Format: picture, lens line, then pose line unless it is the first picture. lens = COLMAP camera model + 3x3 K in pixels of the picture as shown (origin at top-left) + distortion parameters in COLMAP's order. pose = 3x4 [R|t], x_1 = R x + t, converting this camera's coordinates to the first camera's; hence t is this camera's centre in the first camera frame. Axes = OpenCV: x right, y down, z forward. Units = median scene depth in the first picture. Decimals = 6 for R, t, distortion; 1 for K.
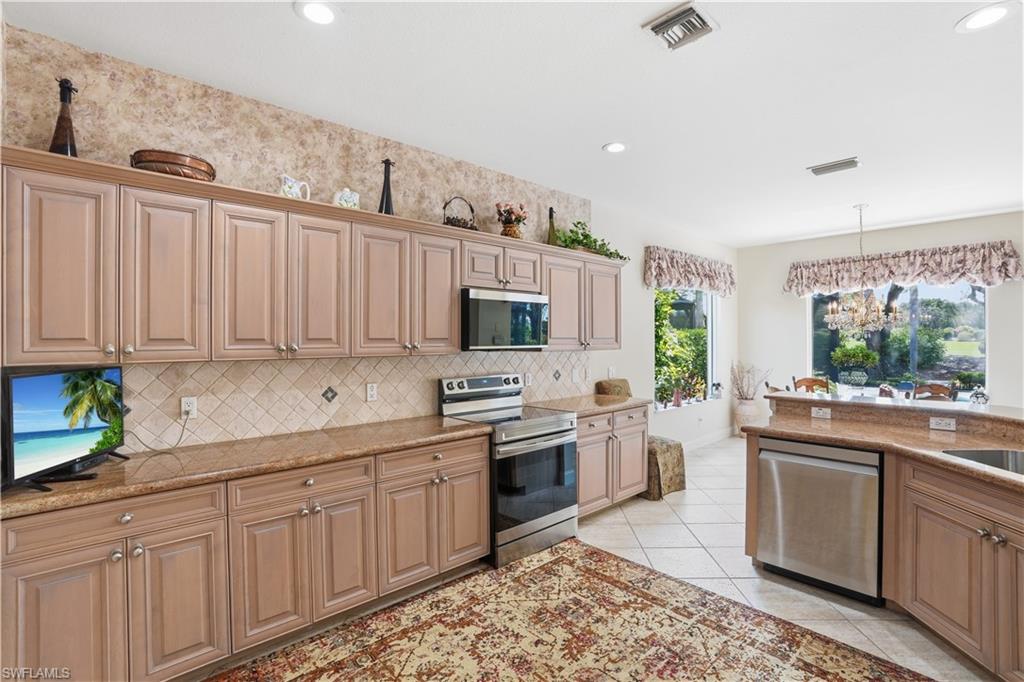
lens RADIAL K [[480.8, 0, 504.5], [0, 480.8, 334.4], [0, 0, 1]] dist [-0.024680, 0.005877]
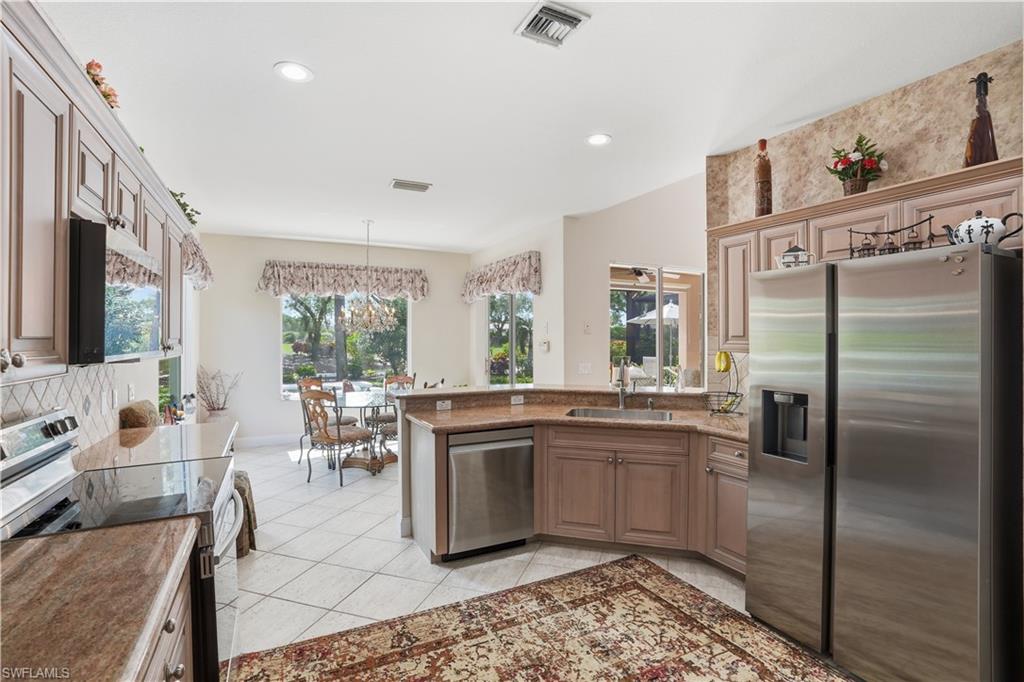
lens RADIAL K [[480.8, 0, 536.7], [0, 480.8, 337.2], [0, 0, 1]] dist [-0.024680, 0.005877]
pose [[0.254307, 0.003756, 0.967116, -0.319345], [-0.008539, 0.999962, -0.001638, 0.002895], [-0.967086, -0.007842, 0.254329, 0.416490]]
